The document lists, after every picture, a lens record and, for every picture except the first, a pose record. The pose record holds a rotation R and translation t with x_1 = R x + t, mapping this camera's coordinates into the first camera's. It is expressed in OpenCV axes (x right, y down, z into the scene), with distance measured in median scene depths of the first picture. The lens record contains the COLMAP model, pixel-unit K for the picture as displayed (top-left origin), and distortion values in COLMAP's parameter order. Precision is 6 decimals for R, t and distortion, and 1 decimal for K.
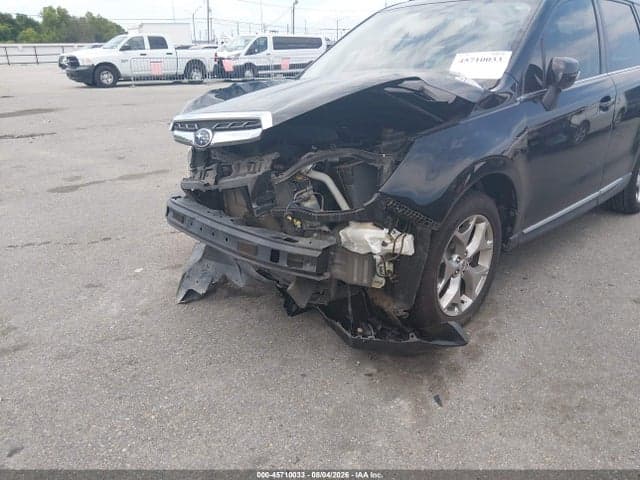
lens RADIAL K [[476.0, 0, 324.1], [0, 476.0, 241.9], [0, 0, 1]] dist [0.100431, -0.155158]
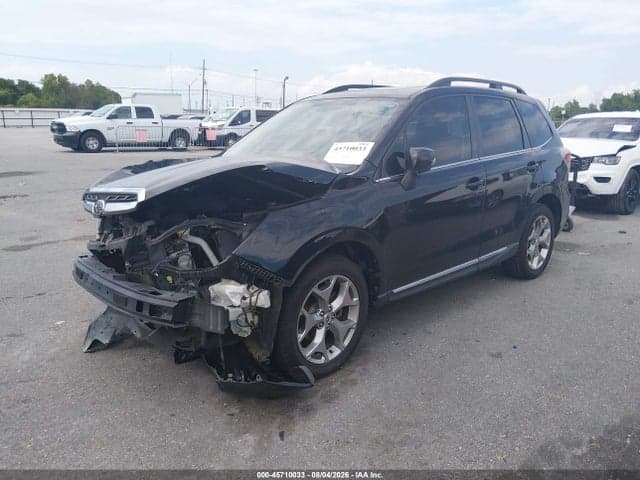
lens RADIAL K [[476.0, 0, 324.1], [0, 476.0, 241.9], [0, 0, 1]] dist [0.100431, -0.155158]
pose [[0.999601, 0.018121, 0.021680, 0.254403], [-0.015117, 0.991207, -0.131457, 0.016467], [-0.023871, 0.131076, 0.991085, -0.172021]]
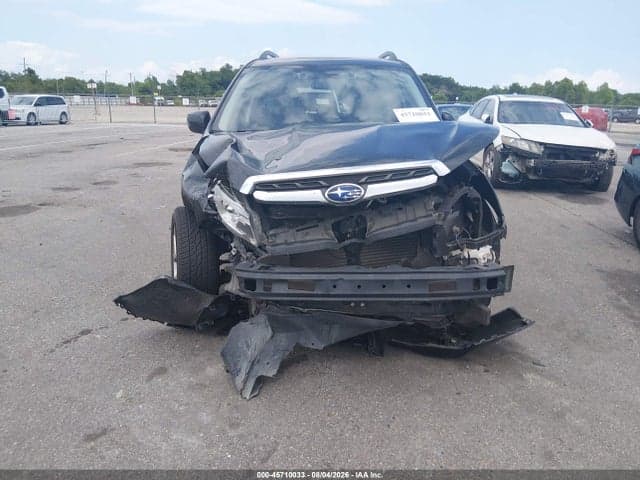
lens RADIAL K [[476.0, 0, 324.1], [0, 476.0, 241.9], [0, 0, 1]] dist [0.100431, -0.155158]
pose [[0.696198, -0.181007, 0.694655, -0.862401], [0.244485, 0.969623, 0.007628, -0.125529], [-0.674934, 0.164522, 0.719303, 0.324139]]
